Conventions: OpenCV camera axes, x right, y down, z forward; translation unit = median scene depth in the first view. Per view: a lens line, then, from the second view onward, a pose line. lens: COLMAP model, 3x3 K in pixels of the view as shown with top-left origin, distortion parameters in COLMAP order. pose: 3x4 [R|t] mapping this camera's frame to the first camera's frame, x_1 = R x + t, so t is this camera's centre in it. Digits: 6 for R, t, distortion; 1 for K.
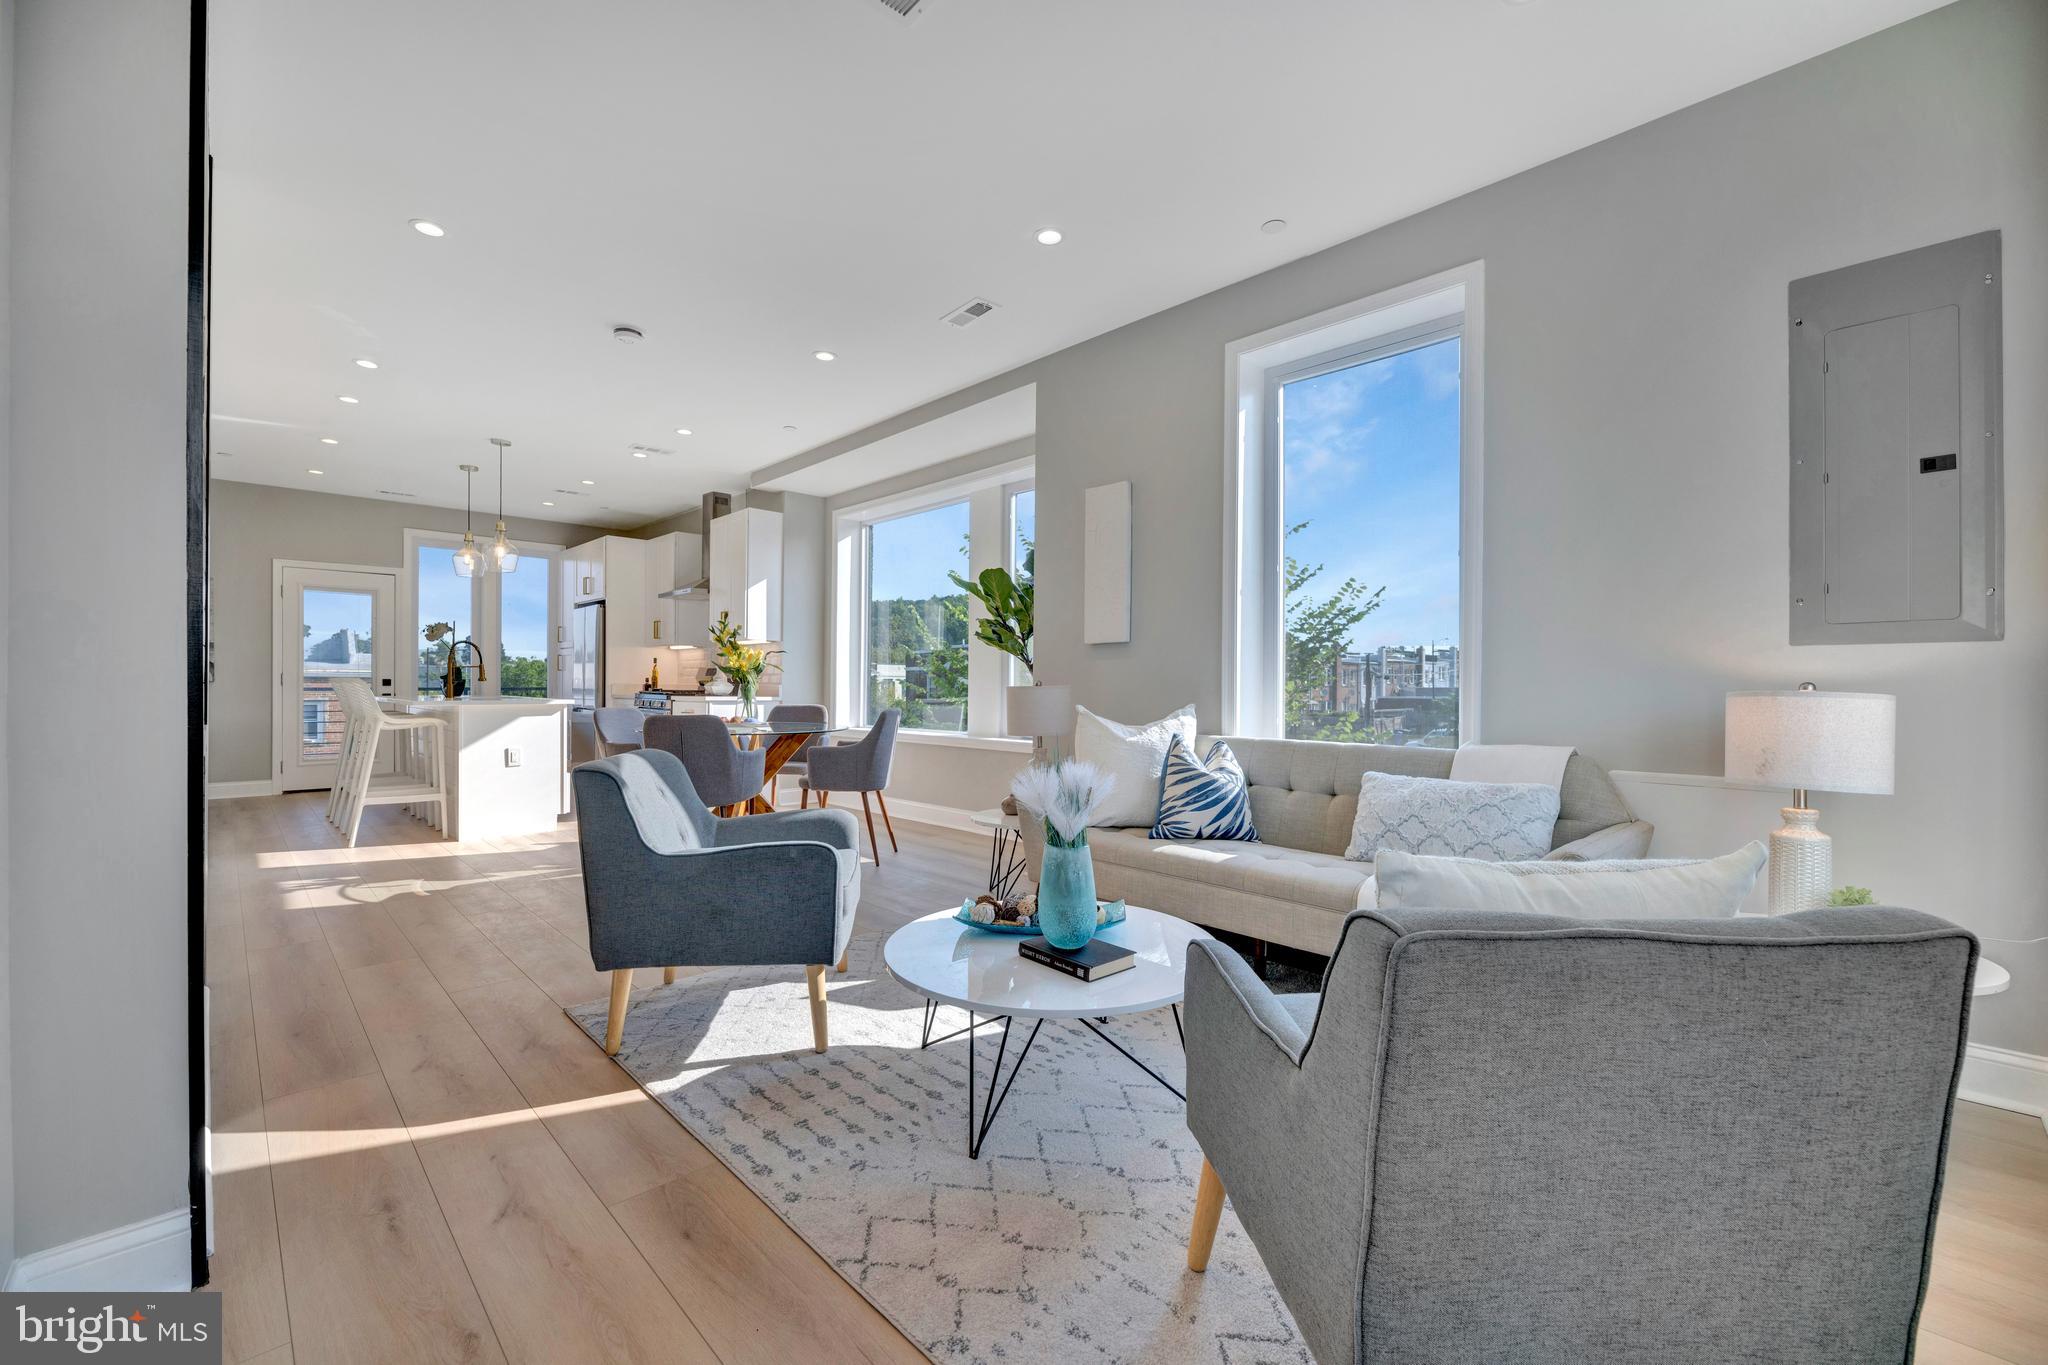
lens RADIAL K [[826.0, 0, 1021.7], [0, 826.0, 682.2], [0, 0, 1]] dist [-0.000006, -0.003113]
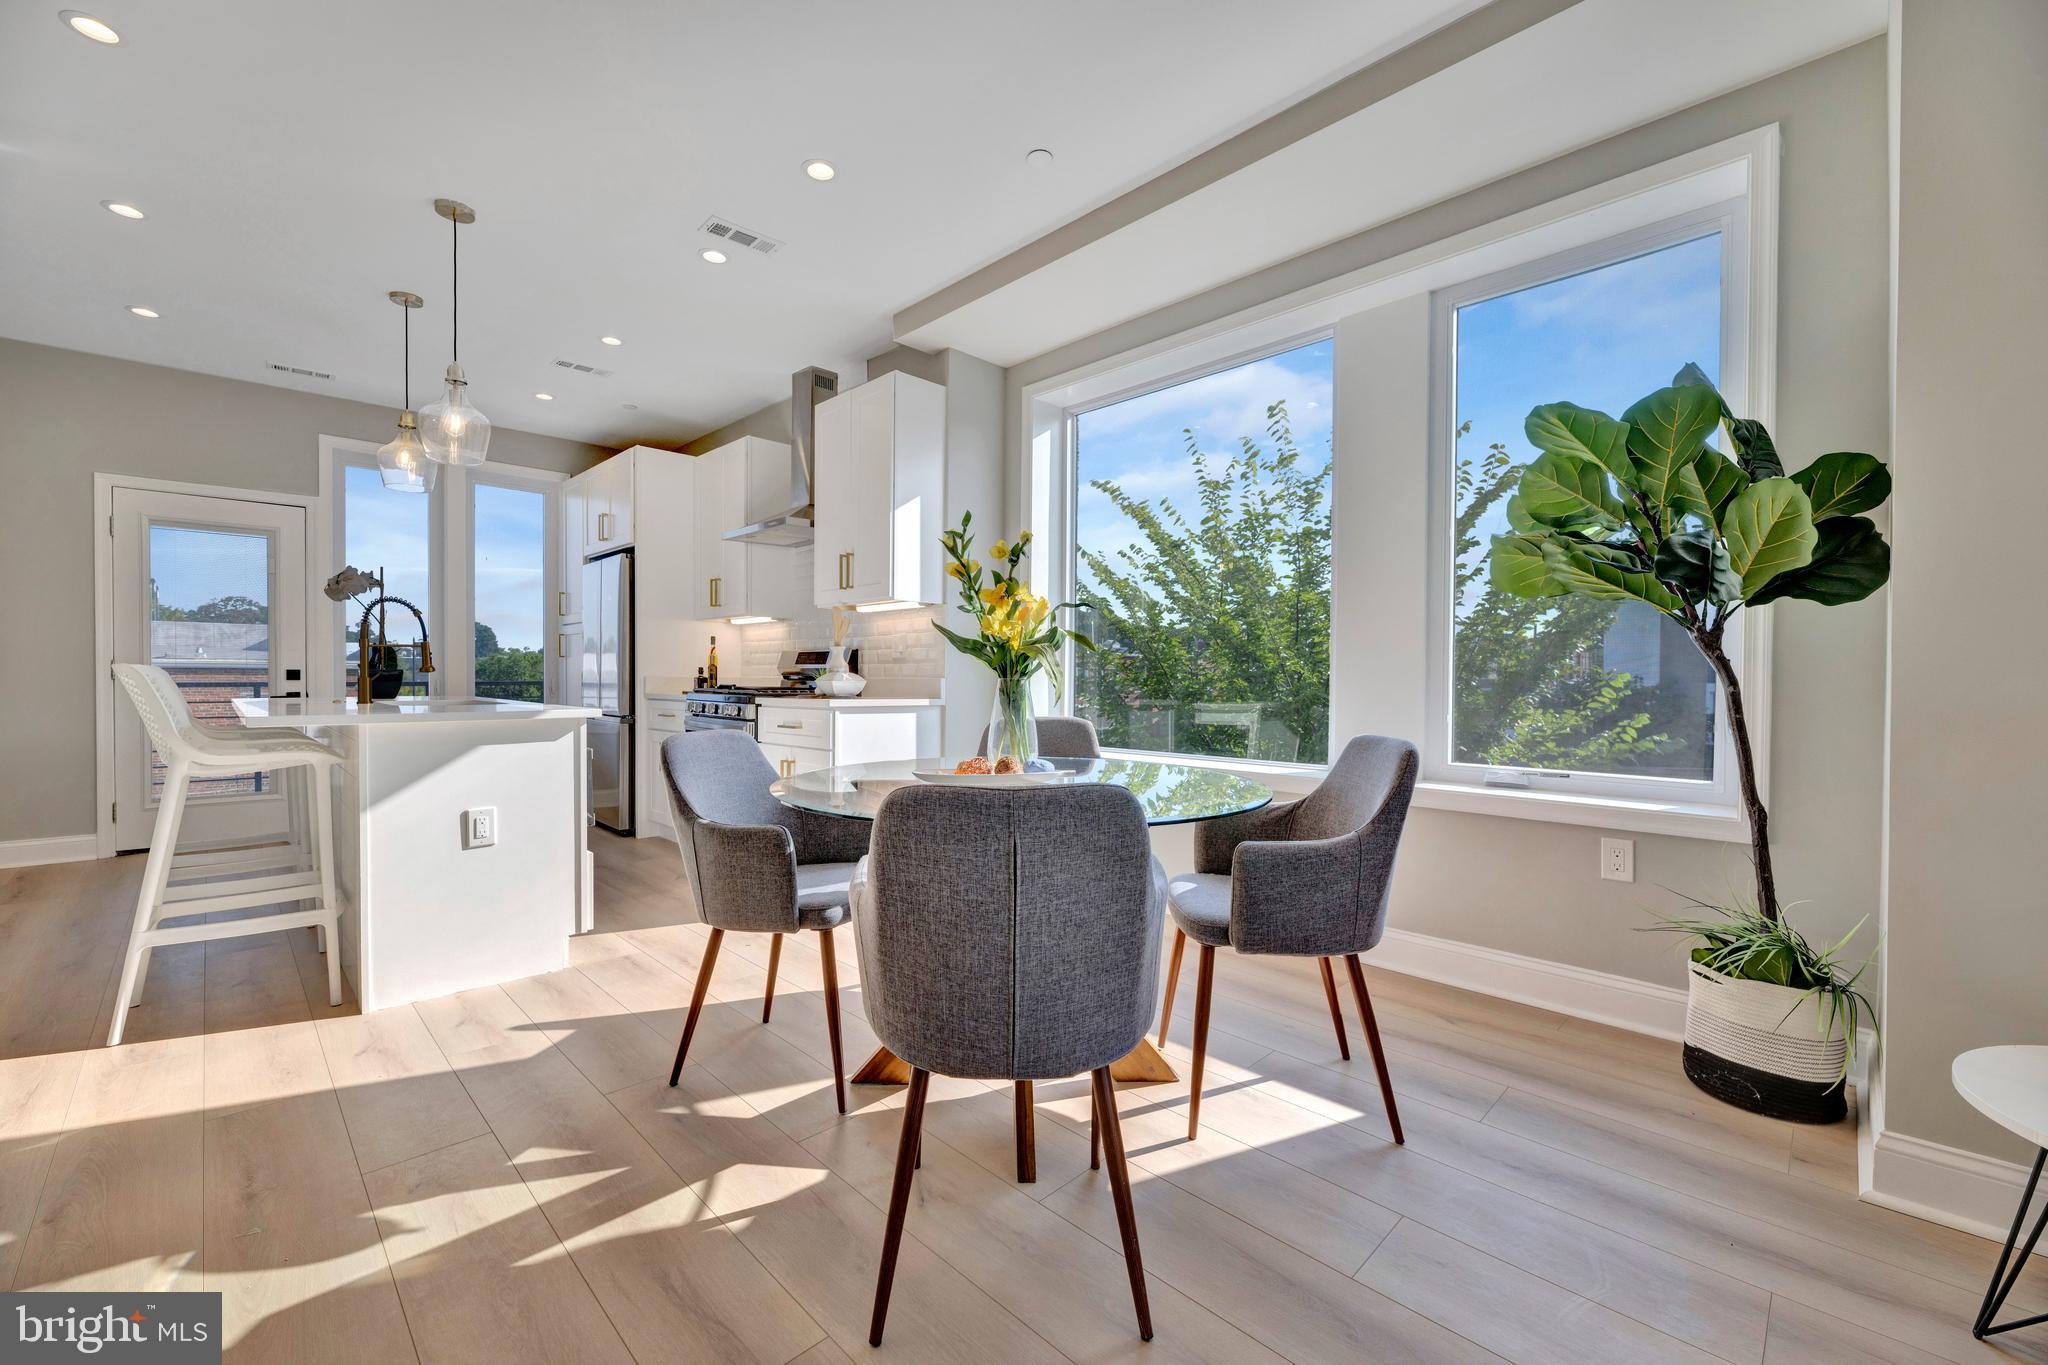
lens RADIAL K [[826.0, 0, 1022.2], [0, 826.0, 684.3], [0, 0, 1]] dist [-0.000006, -0.003113]
pose [[0.999984, -0.000399, 0.005616, -0.233896], [0.000331, 0.999928, 0.012015, 0.000060], [-0.005620, -0.012013, 0.999912, 0.402591]]
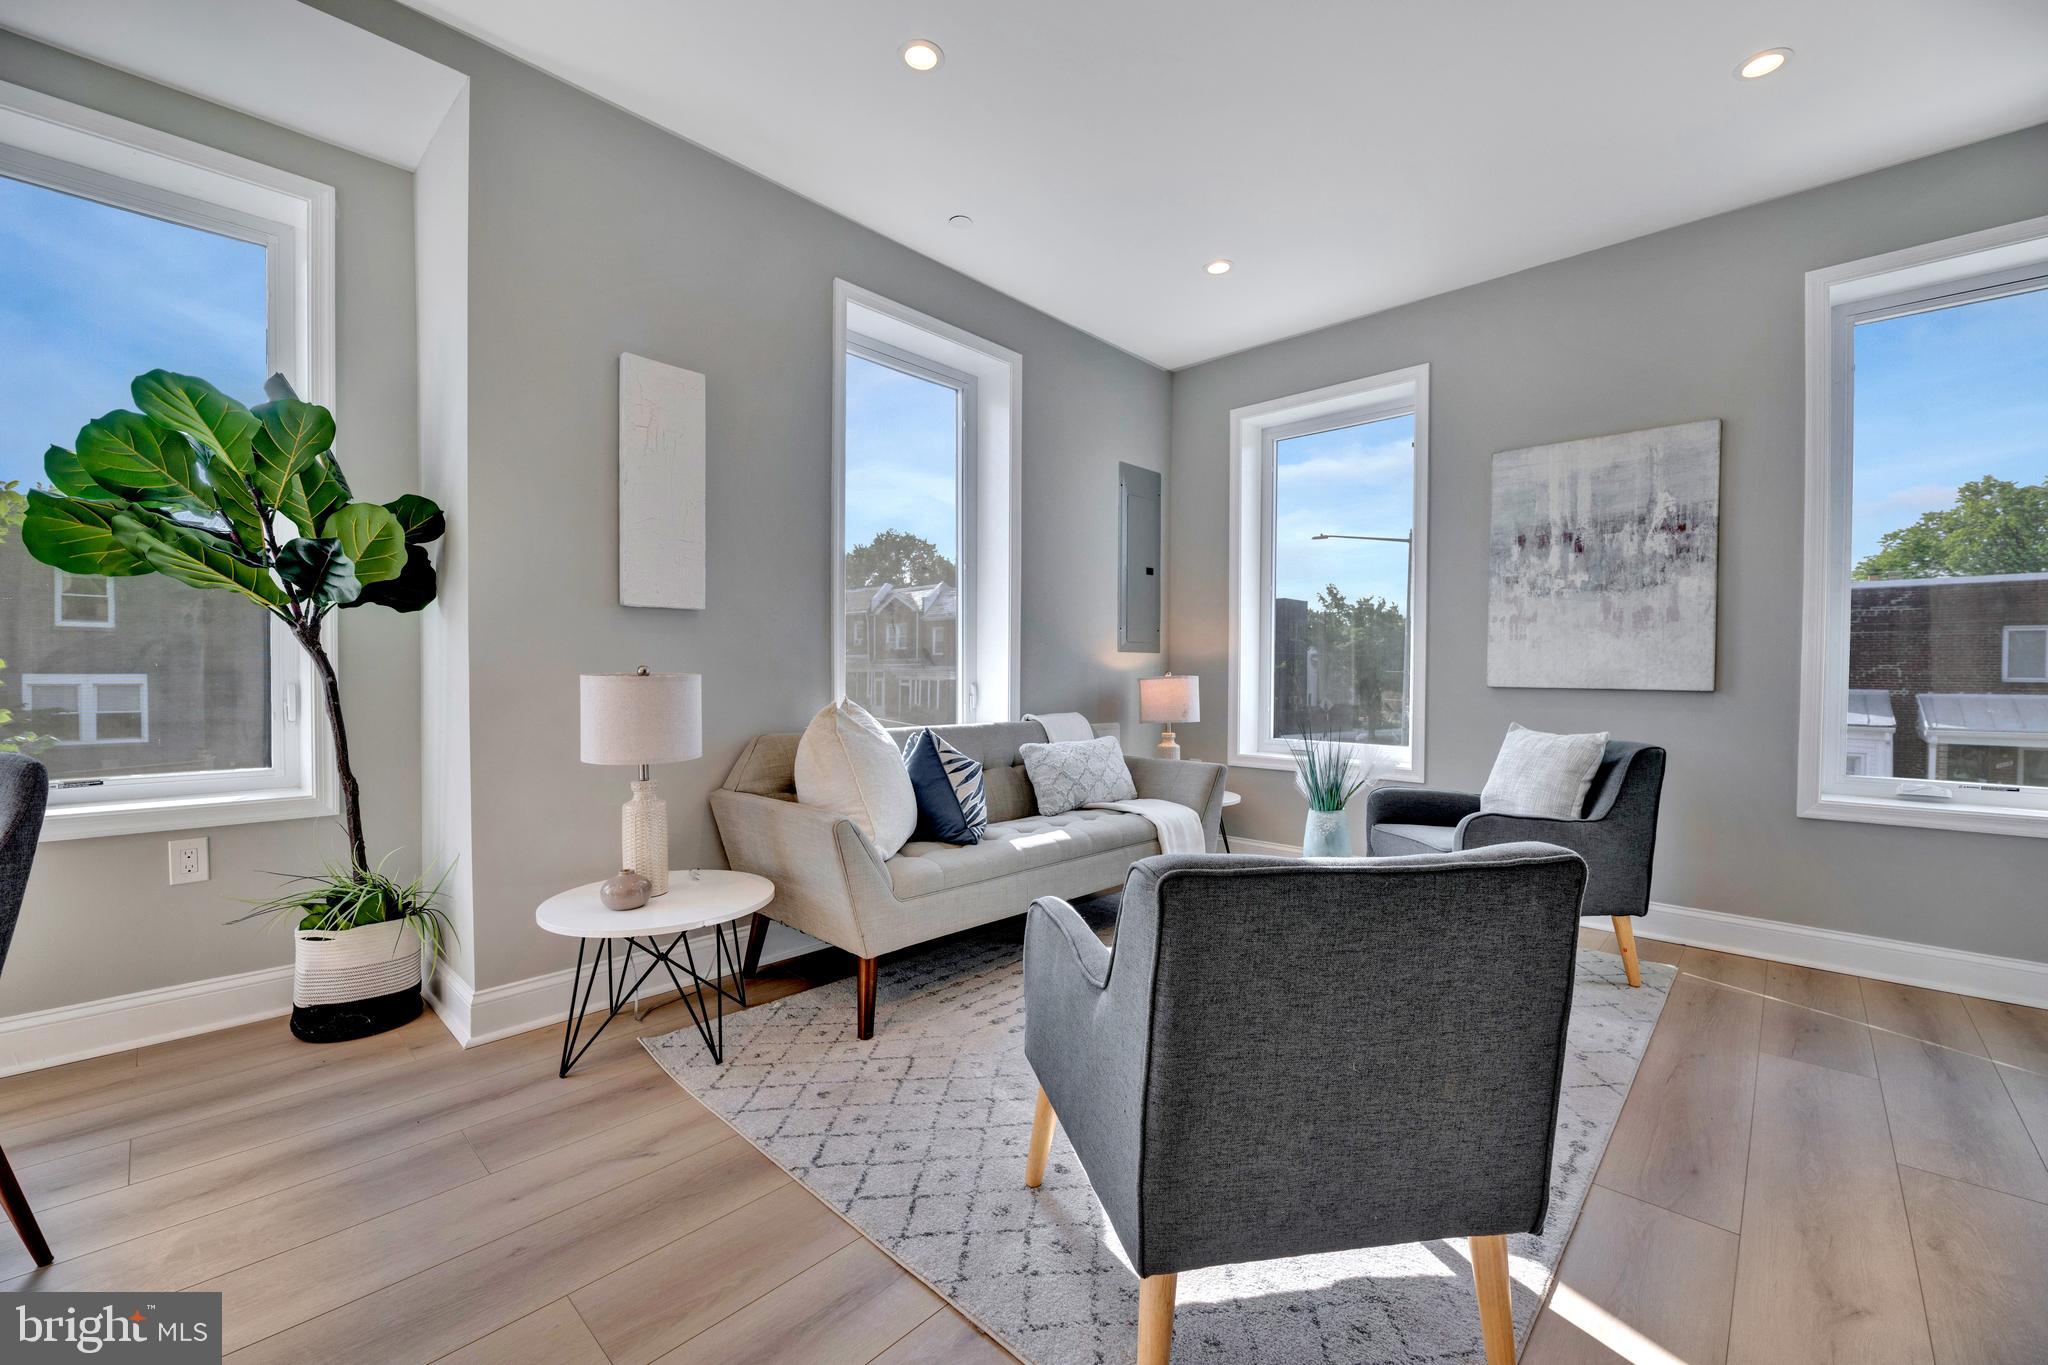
lens RADIAL K [[826.0, 0, 1018.2], [0, 826.0, 684.9], [0, 0, 1]] dist [-0.000006, -0.003113]
pose [[-0.038264, -0.019627, 0.999075, -0.320617], [-0.007511, 0.999784, 0.019353, -0.000982], [-0.999239, -0.006764, -0.038403, 0.428768]]
